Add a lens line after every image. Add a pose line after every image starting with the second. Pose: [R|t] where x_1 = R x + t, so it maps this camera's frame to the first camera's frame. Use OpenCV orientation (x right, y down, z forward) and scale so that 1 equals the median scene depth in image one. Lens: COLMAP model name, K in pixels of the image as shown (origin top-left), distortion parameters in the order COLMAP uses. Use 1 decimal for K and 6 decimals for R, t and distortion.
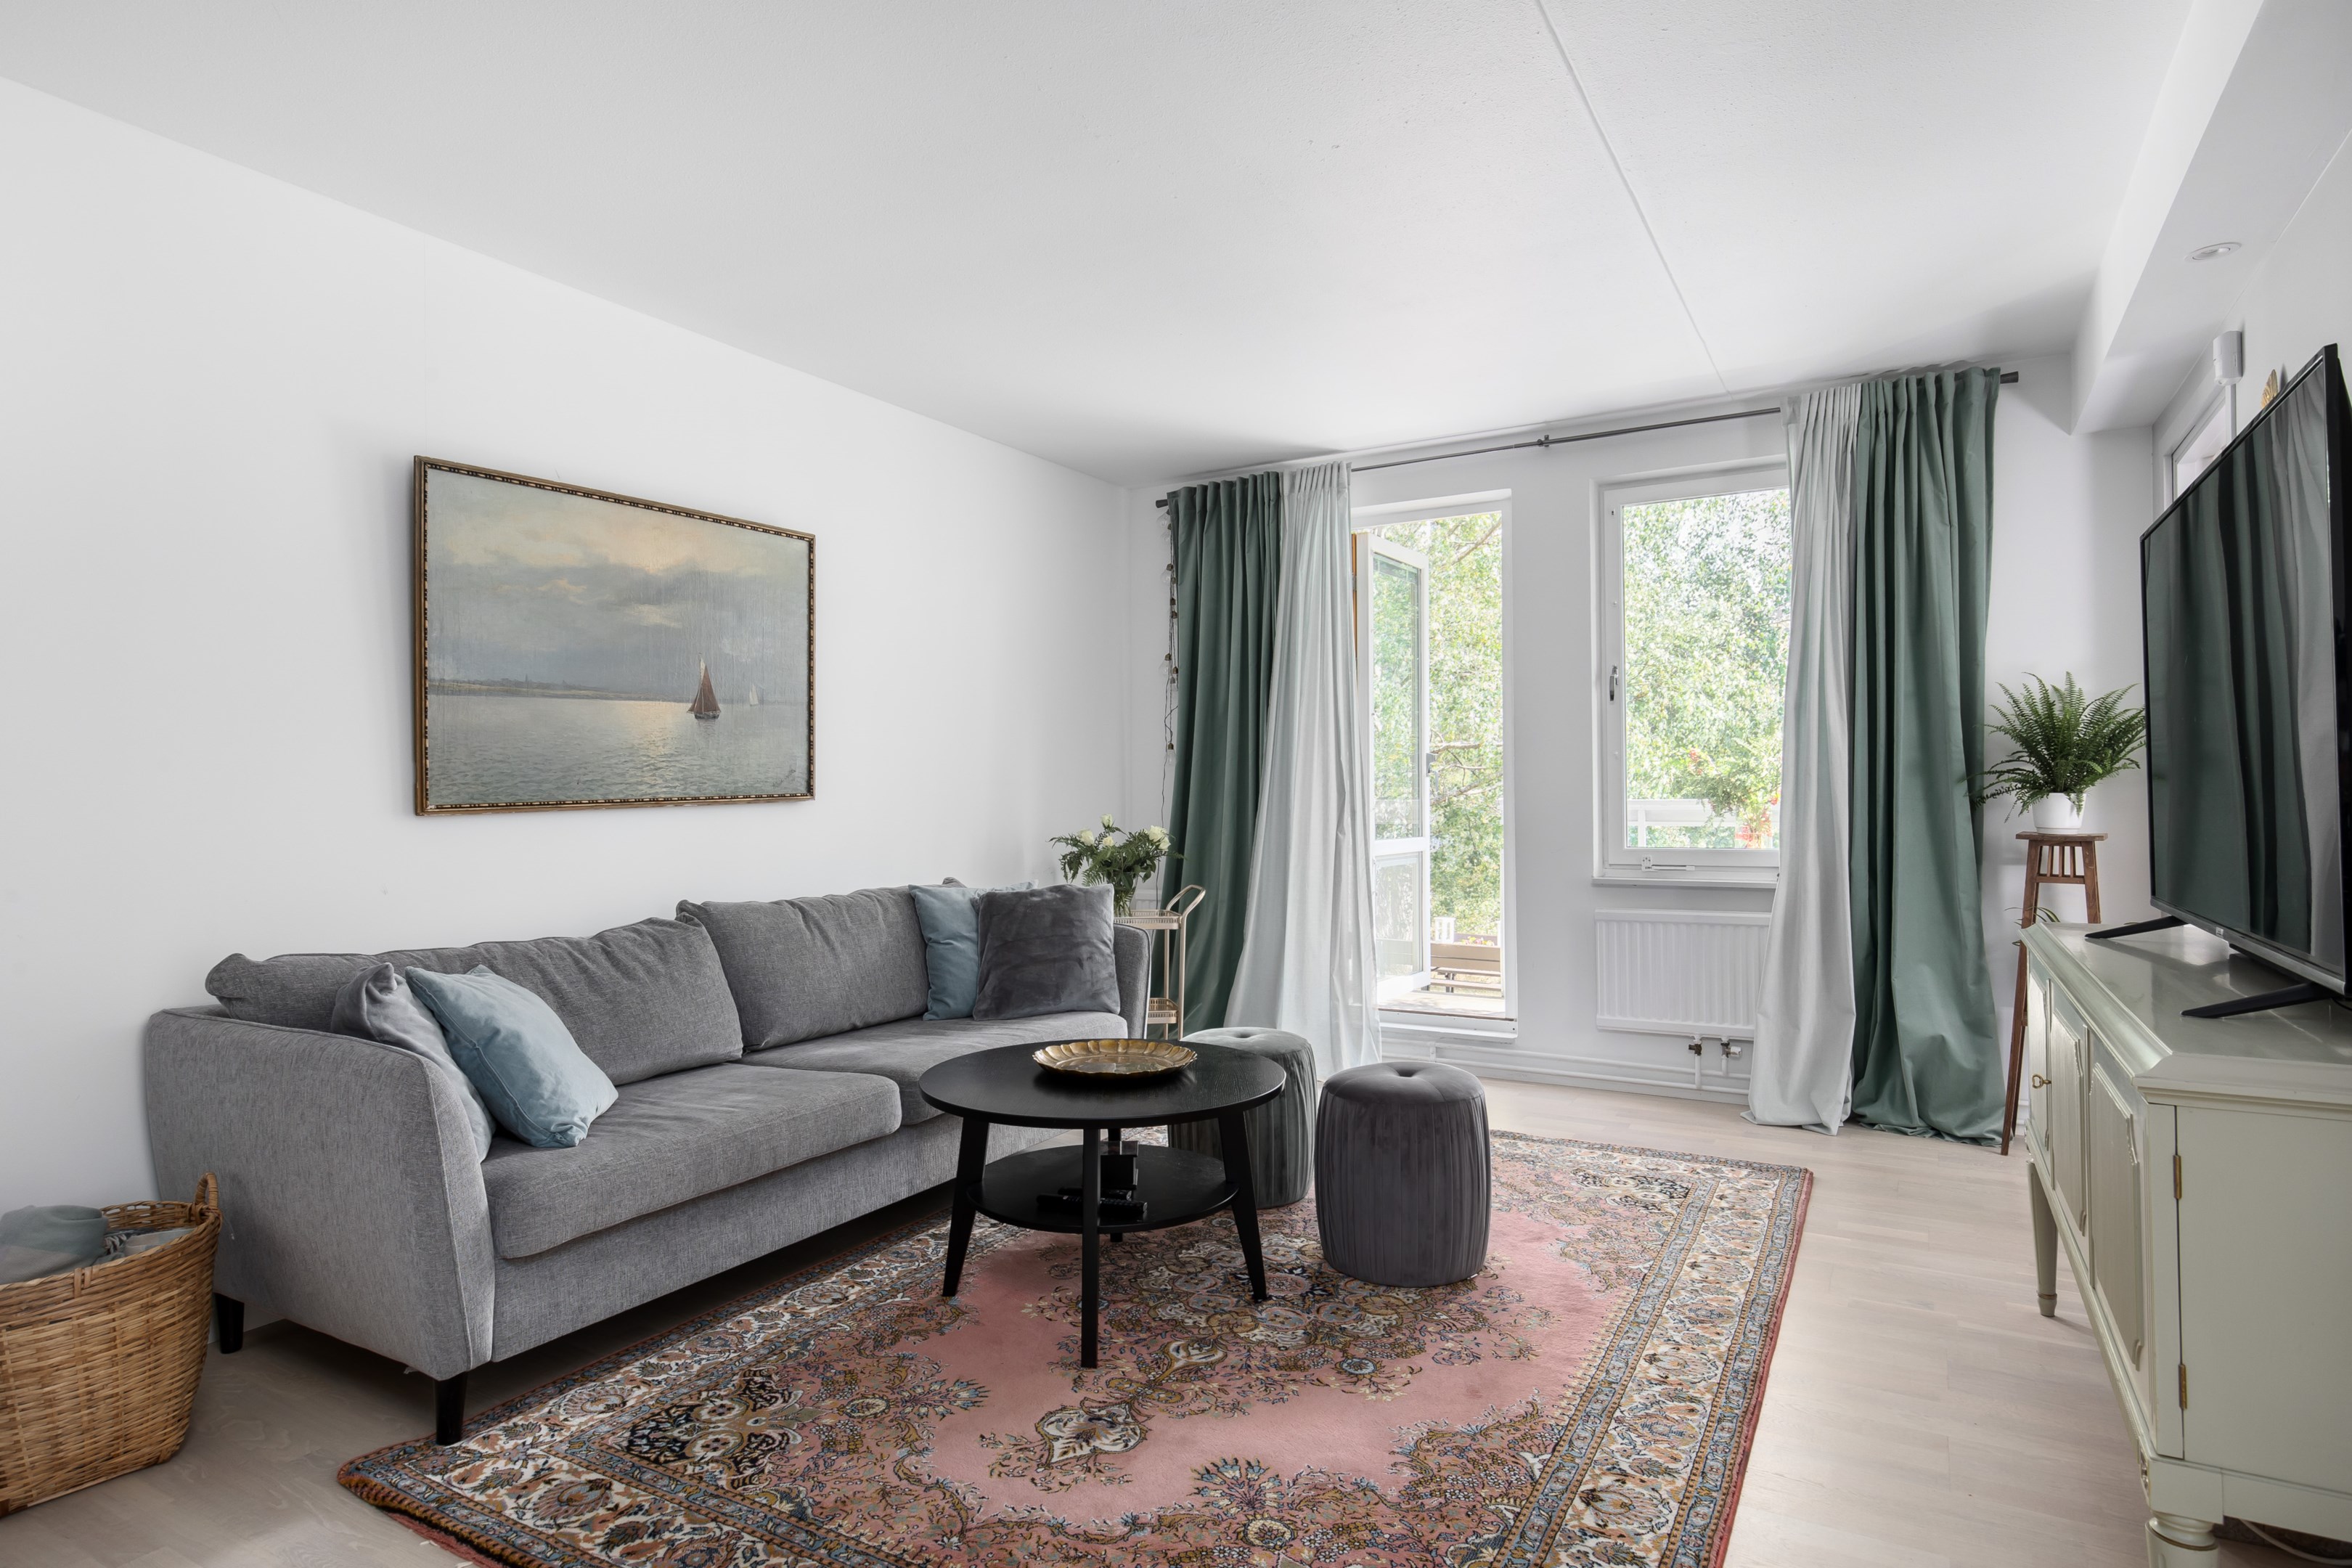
lens RADIAL K [[1283.4, 0, 1176.0], [0, 1283.4, 784.0], [0, 0, 1]] dist [-0.000949, -0.000851]
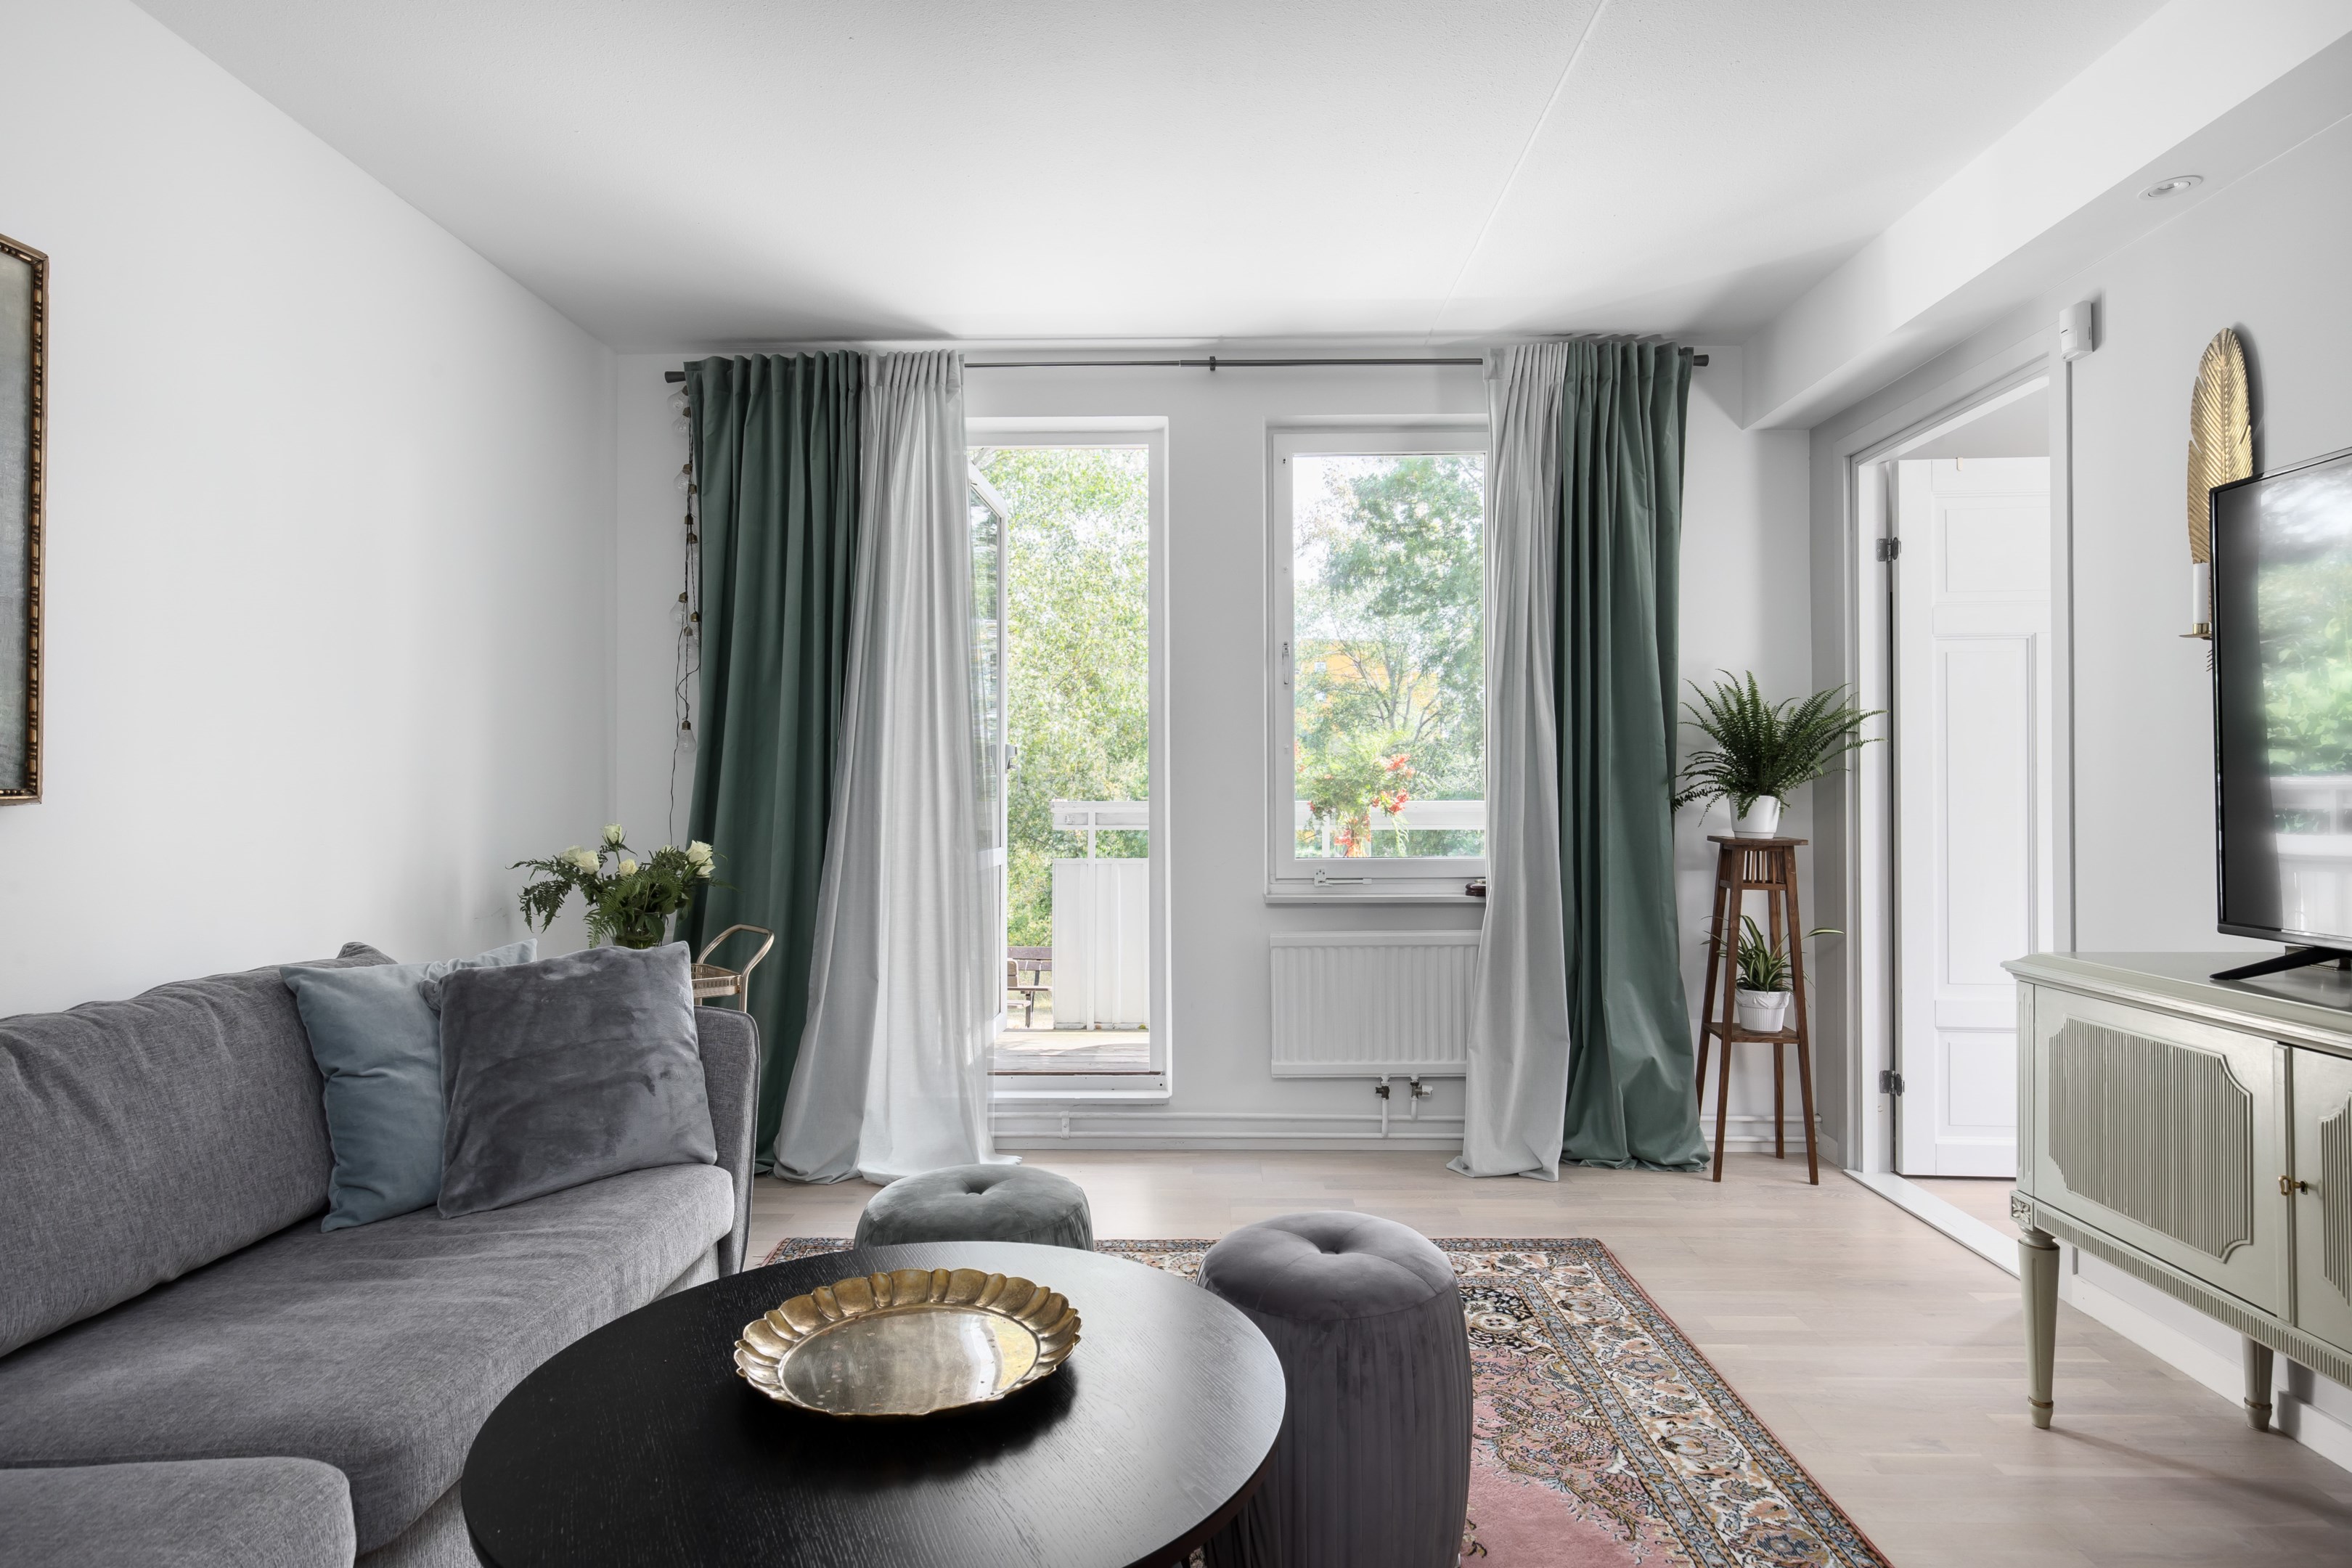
lens RADIAL K [[1232.0, 0, 1176.0], [0, 1232.0, 784.0], [0, 0, 1]] dist [-0.000161, 0.000058]
pose [[0.873700, 0.007418, 0.486408, -0.134253], [-0.007285, 0.999971, -0.002165, 0.003223], [-0.486410, -0.001652, 0.873729, 0.388096]]
